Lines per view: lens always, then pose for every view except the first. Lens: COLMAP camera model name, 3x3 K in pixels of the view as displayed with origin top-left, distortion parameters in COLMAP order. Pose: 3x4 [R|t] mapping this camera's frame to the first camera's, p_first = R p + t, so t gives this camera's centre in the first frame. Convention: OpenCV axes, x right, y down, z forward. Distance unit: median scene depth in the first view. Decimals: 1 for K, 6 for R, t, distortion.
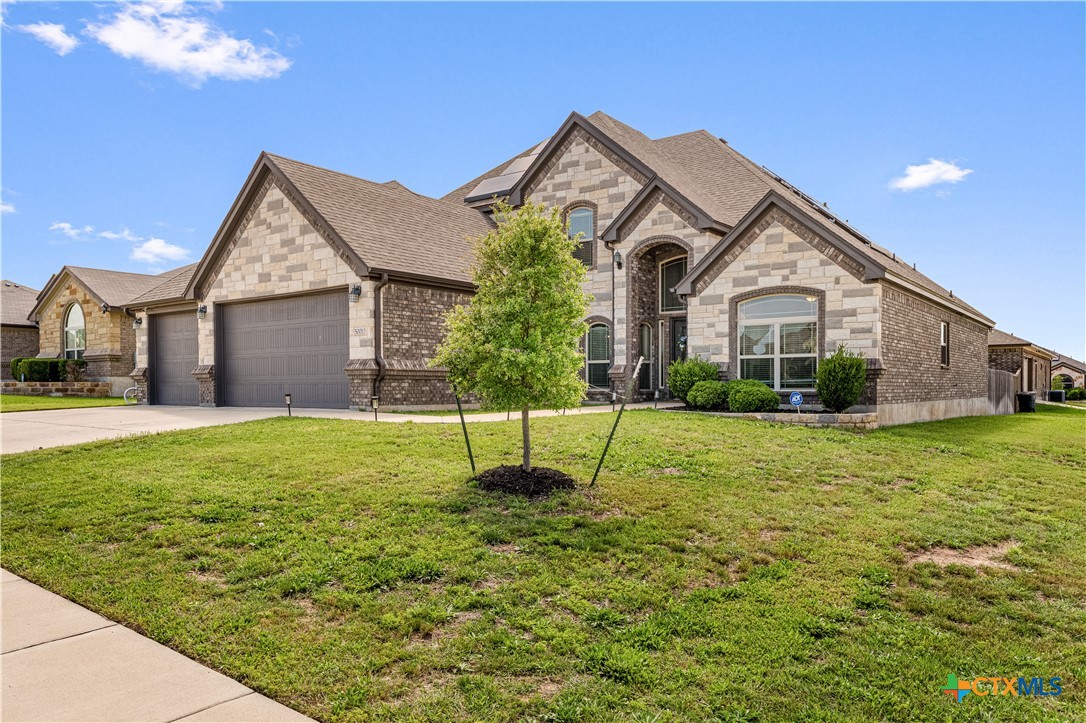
lens RADIAL K [[725.9, 0, 544.5], [0, 725.9, 381.7], [0, 0, 1]] dist [-0.000460, -0.000099]
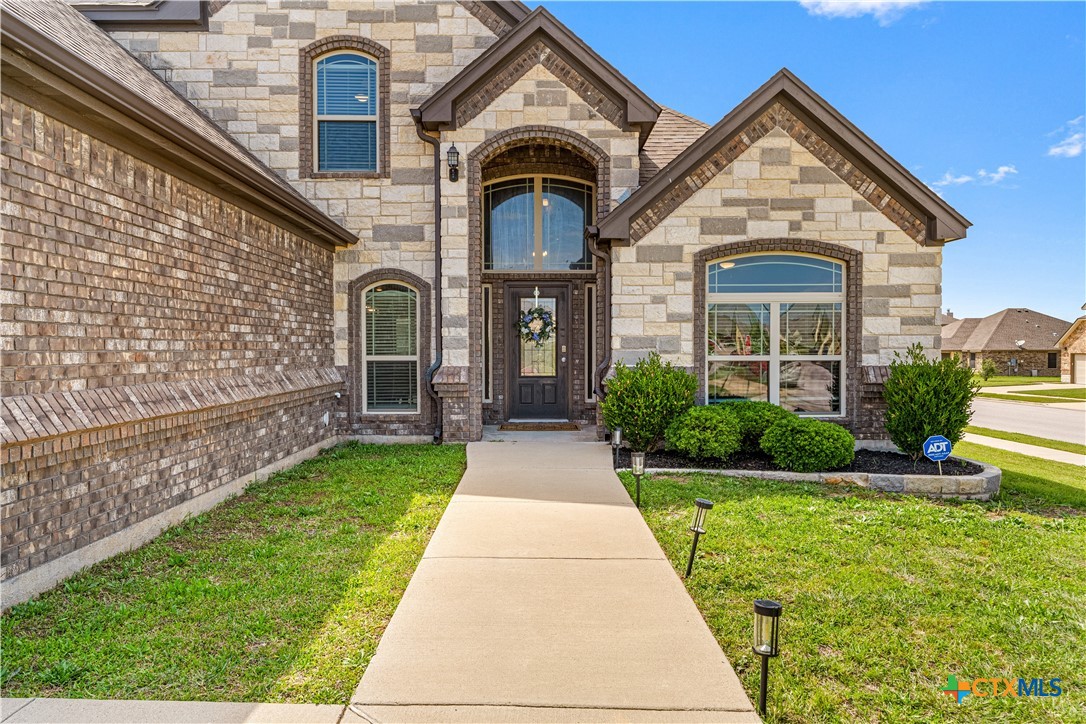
lens RADIAL K [[712.3, 0, 543.0], [0, 712.3, 362.0], [0, 0, 1]] dist [-0.002014, -0.000085]
pose [[0.801186, -0.011336, 0.598308, -0.168911], [-0.001872, 0.999768, 0.021448, -0.042362], [-0.598412, -0.018304, 0.800979, 0.625576]]
